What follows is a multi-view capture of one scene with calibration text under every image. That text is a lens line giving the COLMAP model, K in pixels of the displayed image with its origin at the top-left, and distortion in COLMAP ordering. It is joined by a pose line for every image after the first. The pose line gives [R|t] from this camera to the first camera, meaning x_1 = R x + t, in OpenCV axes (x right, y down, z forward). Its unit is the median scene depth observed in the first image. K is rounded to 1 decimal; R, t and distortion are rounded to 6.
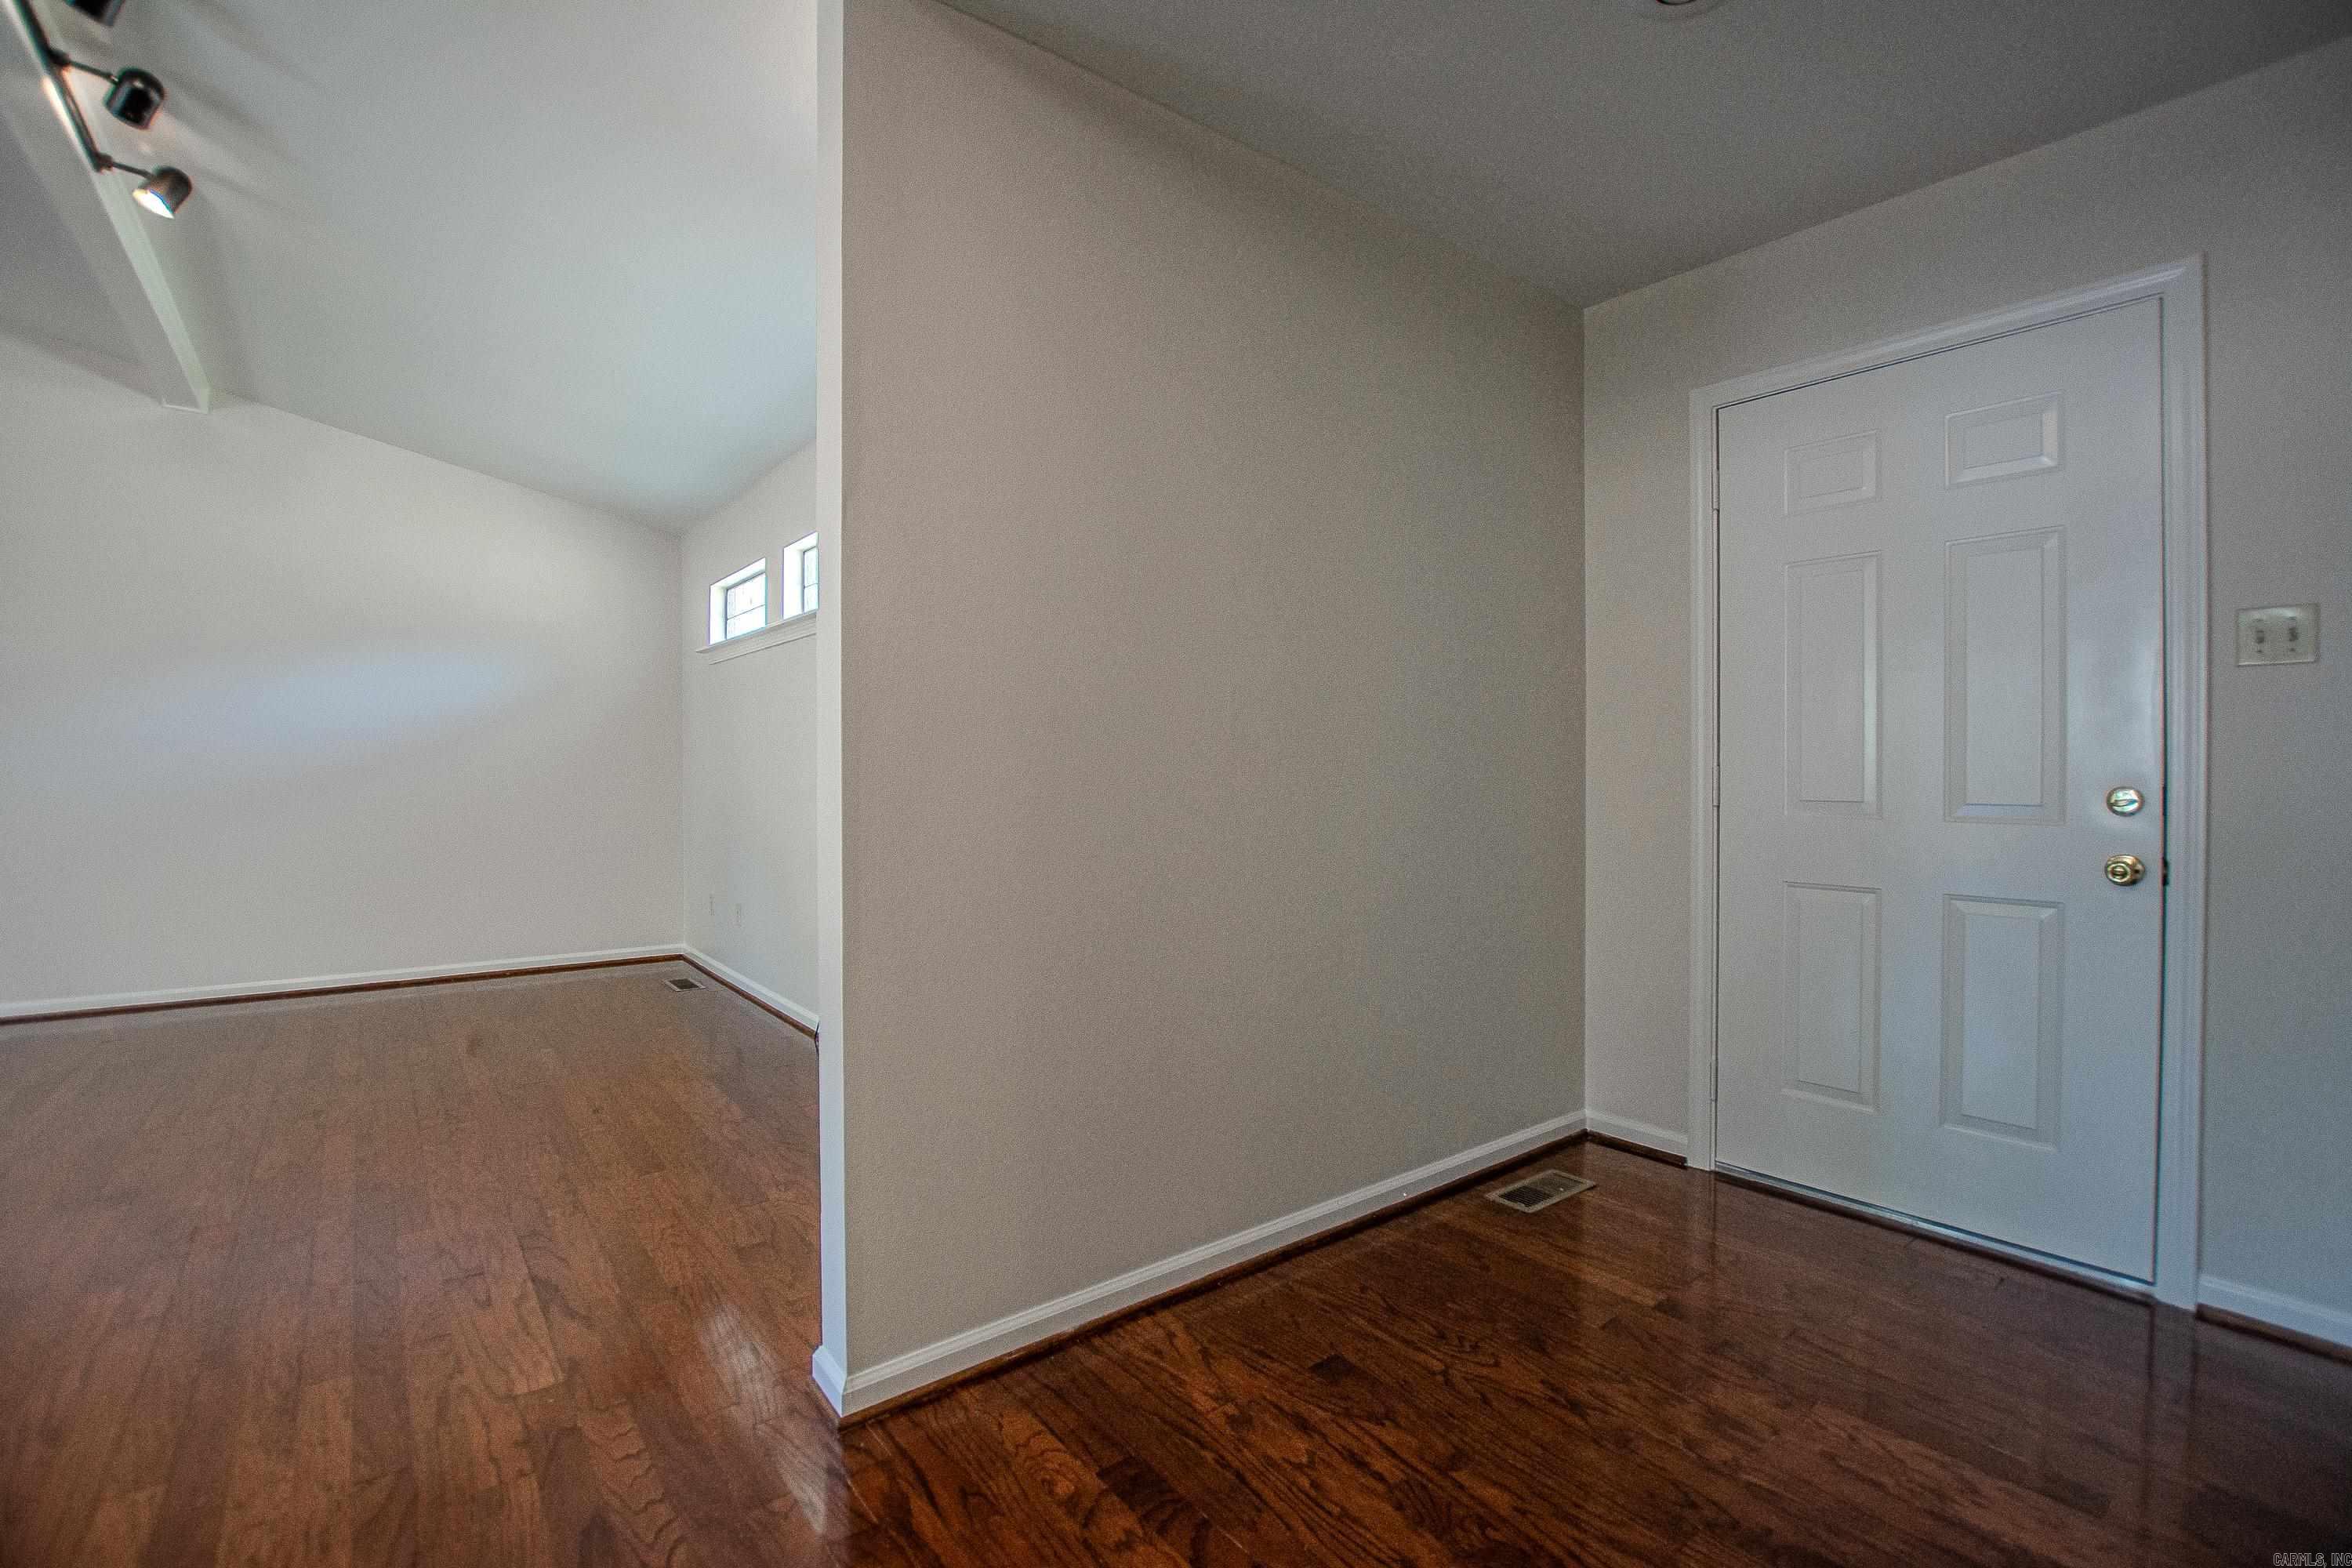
lens RADIAL K [[1069.3, 0, 1185.9], [0, 1069.3, 761.2], [0, 0, 1]] dist [-0.021775, 0.001496]
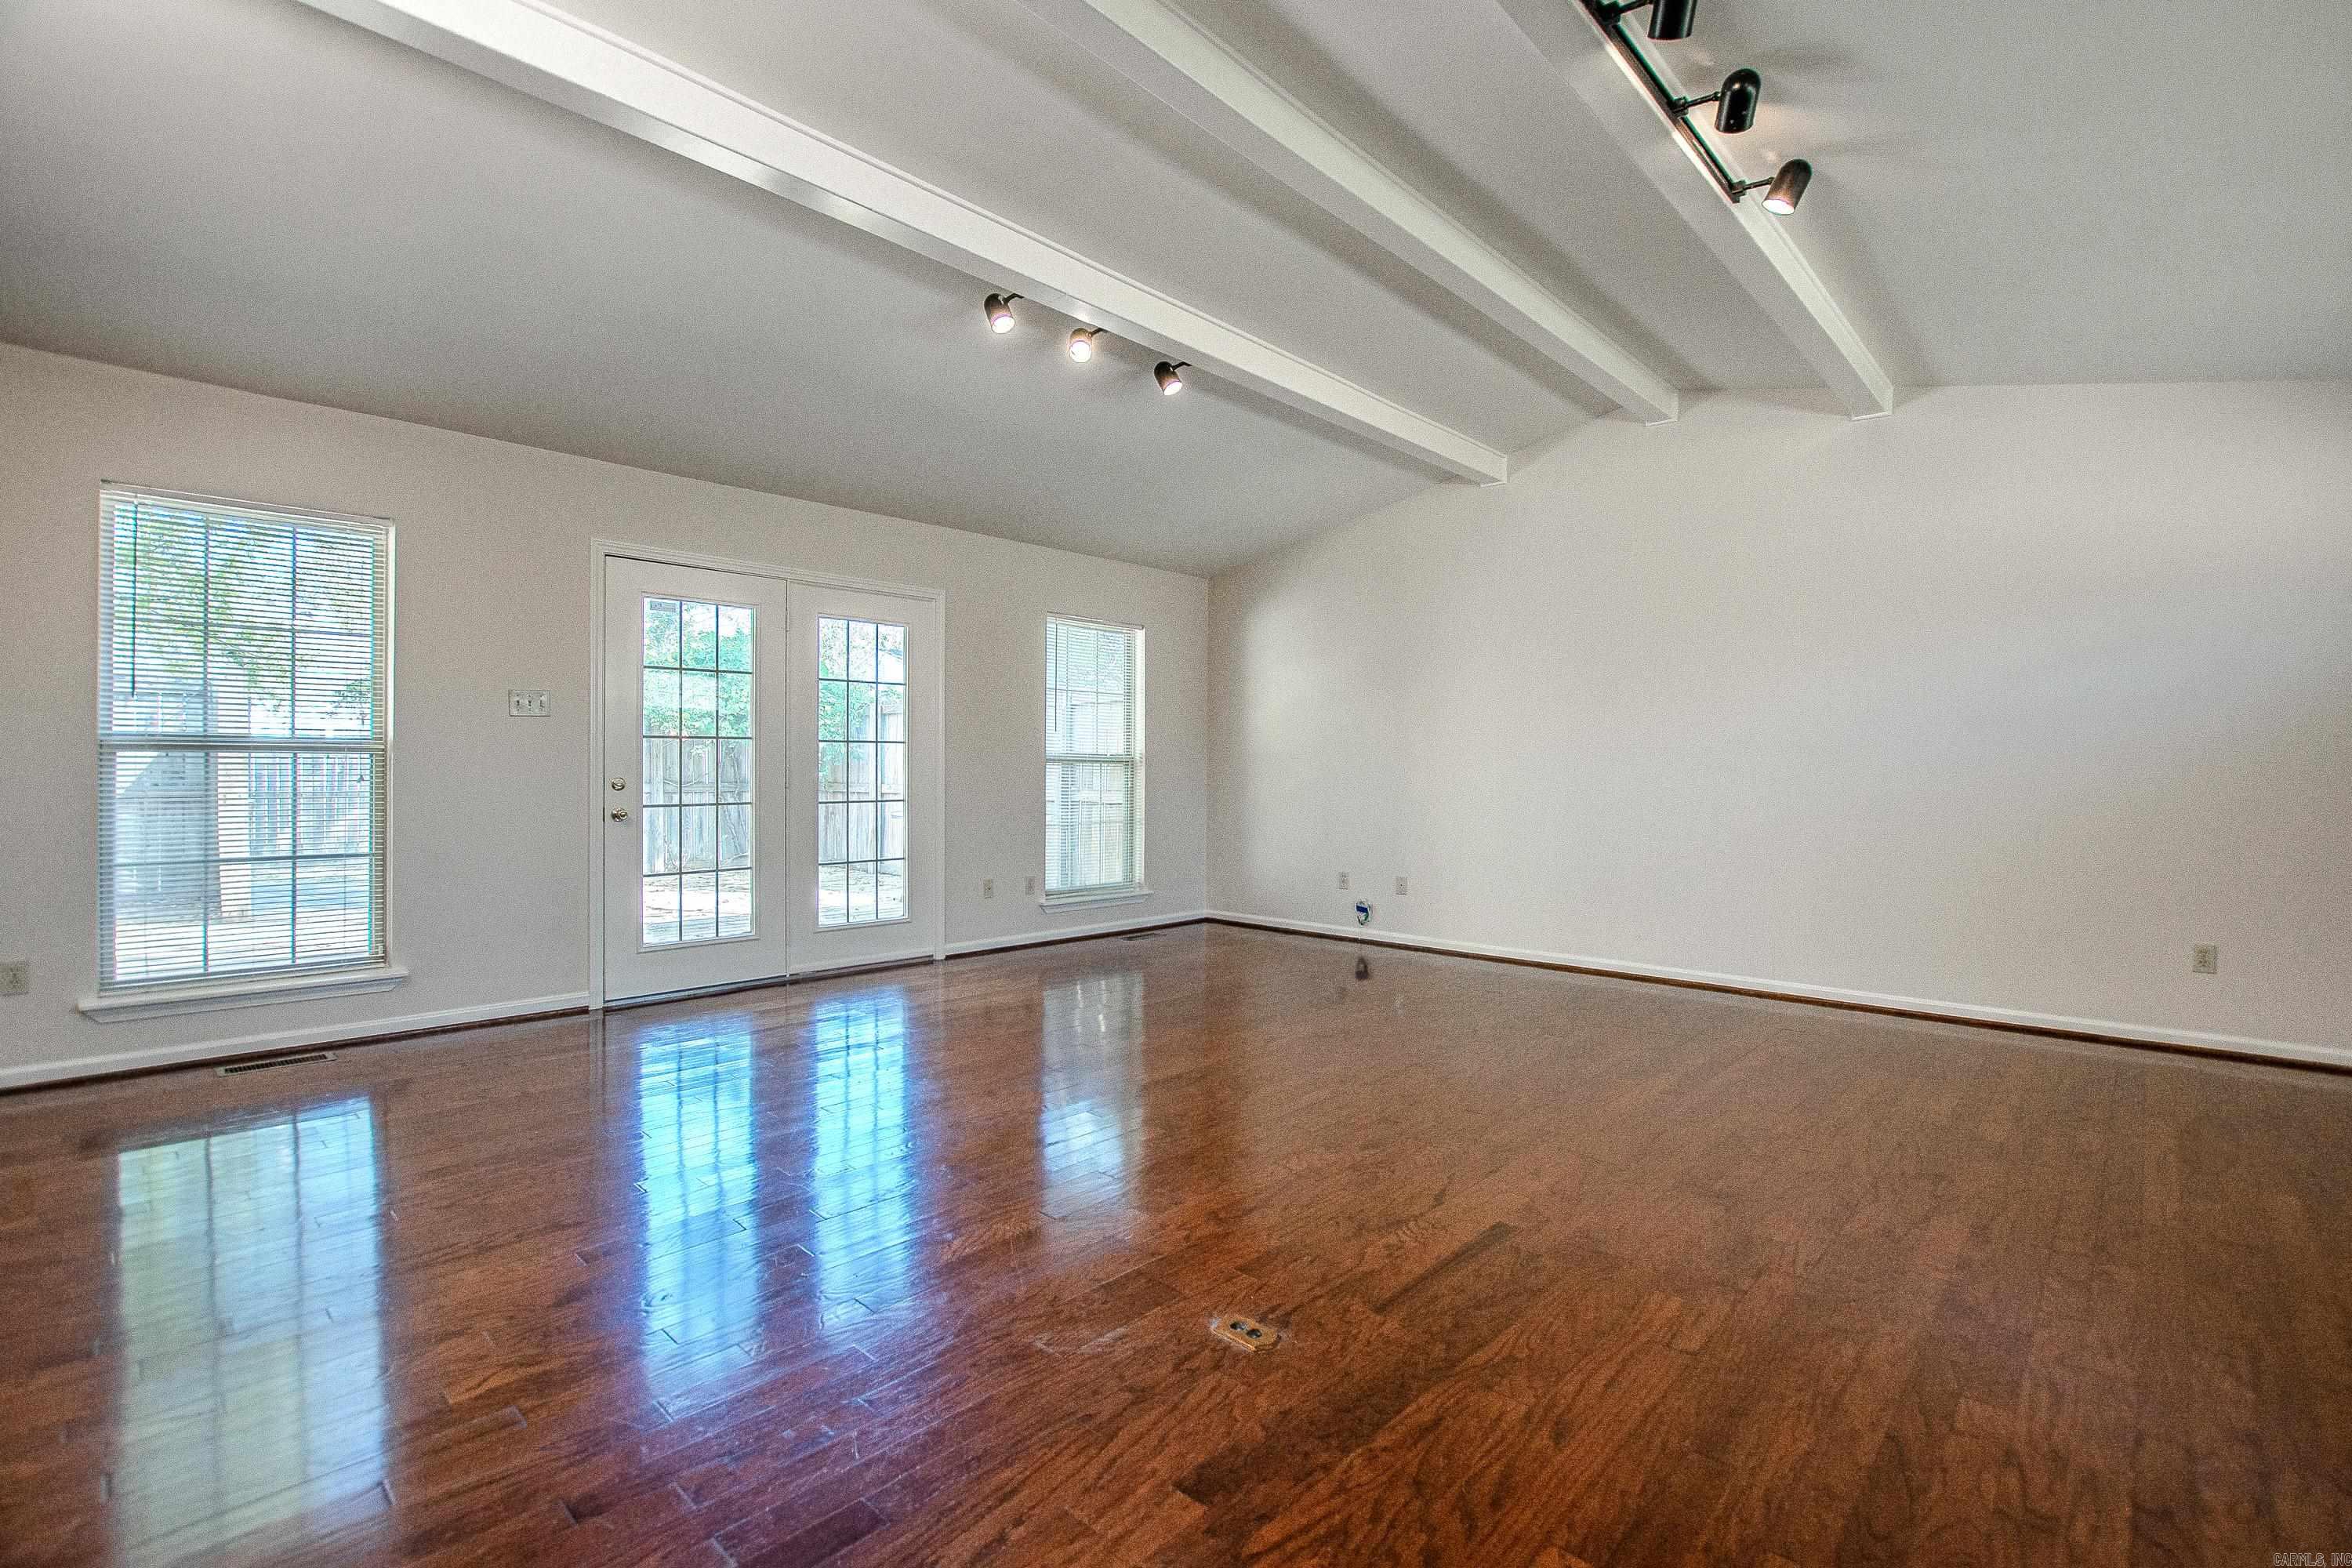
lens RADIAL K [[1069.3, 0, 1185.9], [0, 1069.3, 761.2], [0, 0, 1]] dist [-0.021775, 0.001496]
pose [[0.155590, -0.002638, -0.987818, -0.080490], [-0.005913, 0.999976, -0.003602, 0.003036], [0.987804, 0.006401, 0.155571, 0.284424]]
